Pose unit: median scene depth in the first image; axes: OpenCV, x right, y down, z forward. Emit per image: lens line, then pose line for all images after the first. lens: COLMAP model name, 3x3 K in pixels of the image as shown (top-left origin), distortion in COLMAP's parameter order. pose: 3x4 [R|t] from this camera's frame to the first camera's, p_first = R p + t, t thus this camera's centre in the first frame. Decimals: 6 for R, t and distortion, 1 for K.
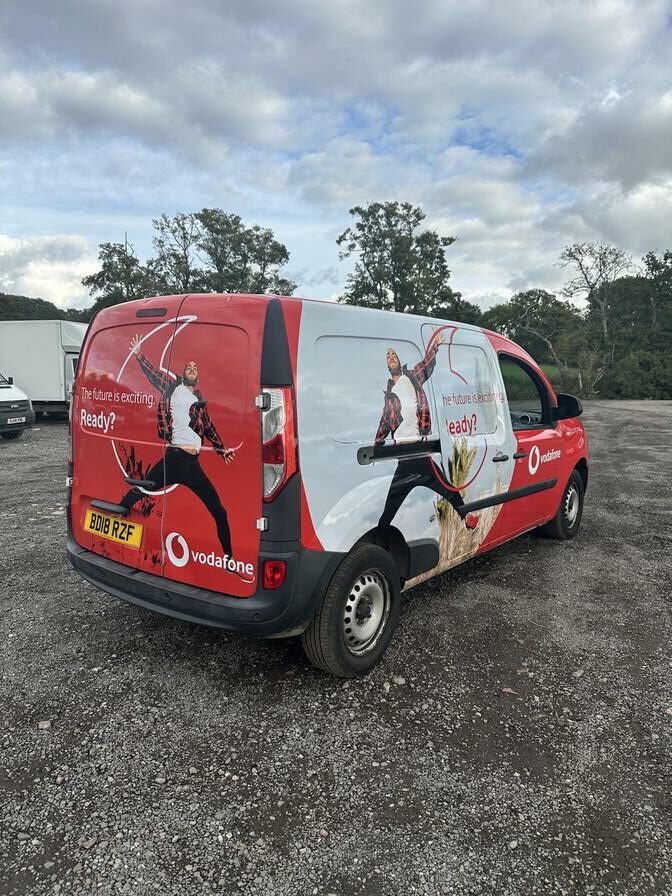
lens RADIAL K [[659.0, 0, 336.0], [0, 659.0, 448.0], [0, 0, 1]] dist [0.008547, -0.001921]
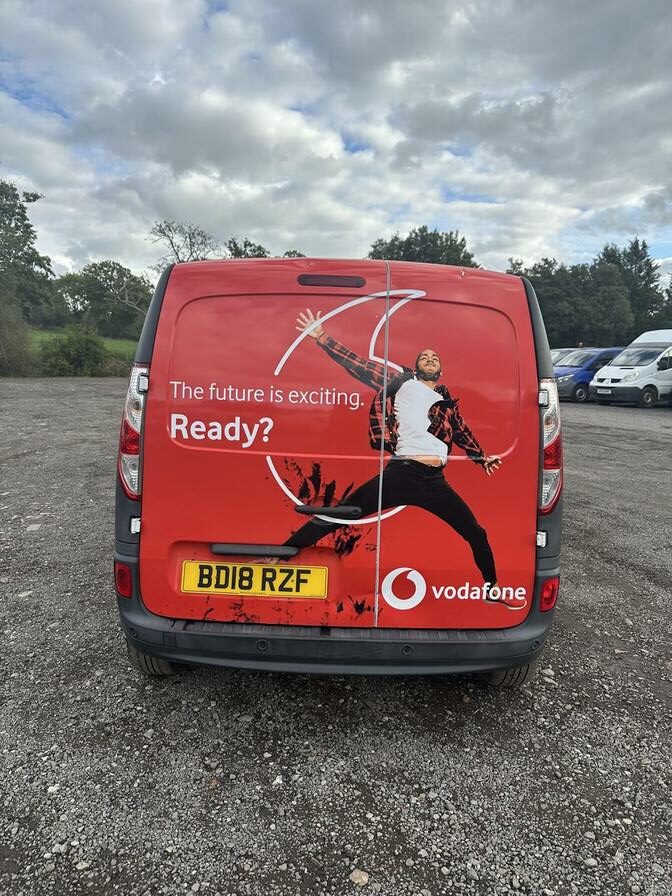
lens RADIAL K [[636.2, 0, 341.6], [0, 636.2, 443.6], [0, 0, 1]] dist [0.075505, -0.097514]
pose [[0.790247, -0.074685, 0.608221, -0.708541], [0.051186, 0.997122, 0.055934, -0.061401], [-0.610648, -0.013069, 0.791795, 0.420018]]
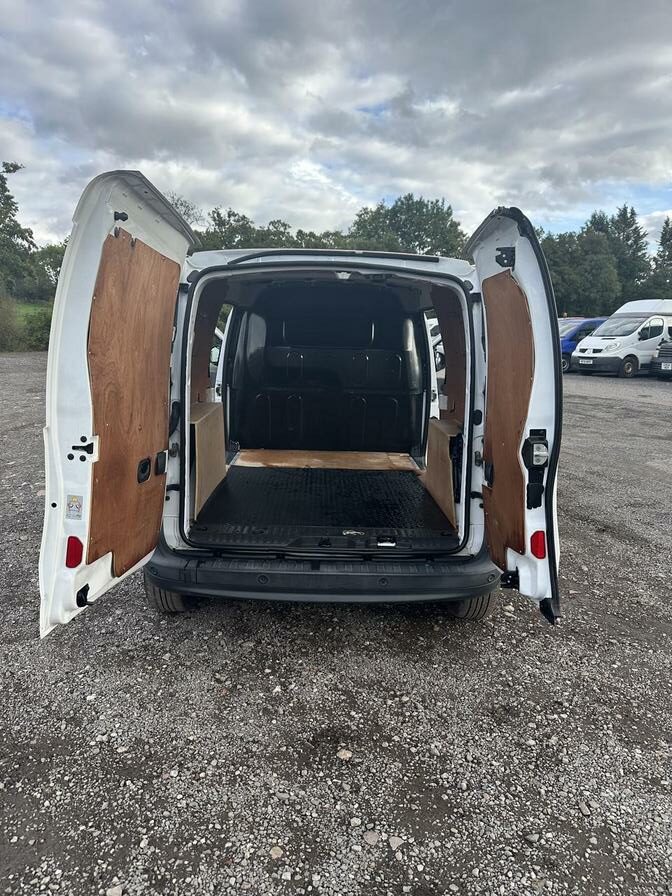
lens RADIAL K [[640.7, 0, 336.0], [0, 640.7, 448.0], [0, 0, 1]] dist [0.024813, -0.001518]
pose [[0.782358, -0.111922, 0.612690, -0.784815], [0.059050, 0.992620, 0.105922, -0.059482], [-0.620023, -0.046689, 0.783193, 0.319609]]
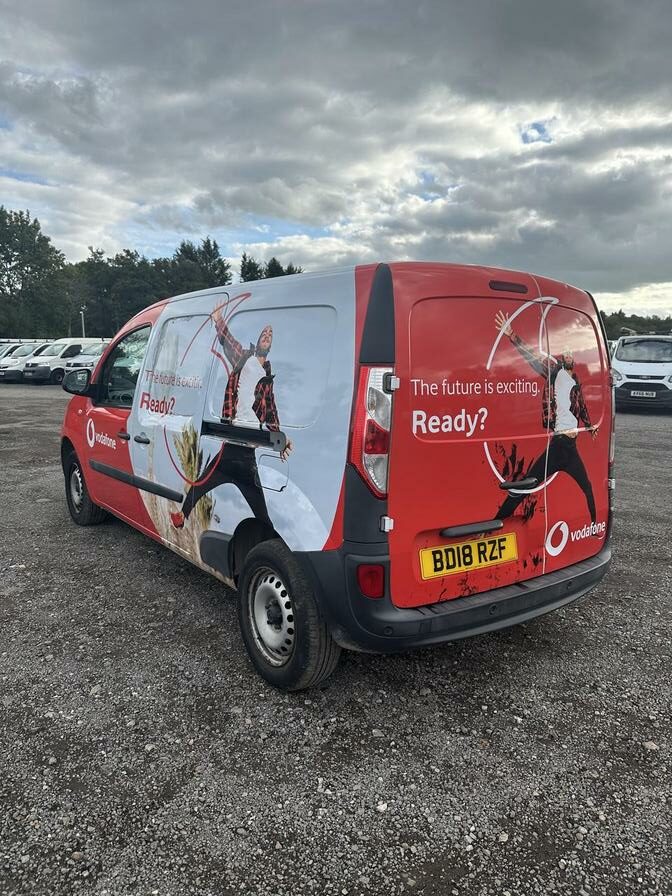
lens RADIAL K [[636.2, 0, 341.6], [0, 636.2, 443.6], [0, 0, 1]] dist [0.075505, -0.097514]
pose [[0.284007, -0.140239, 0.948511, -1.145347], [0.100156, 0.988173, 0.116114, -0.120017], [-0.953577, 0.062022, 0.294694, 0.960949]]
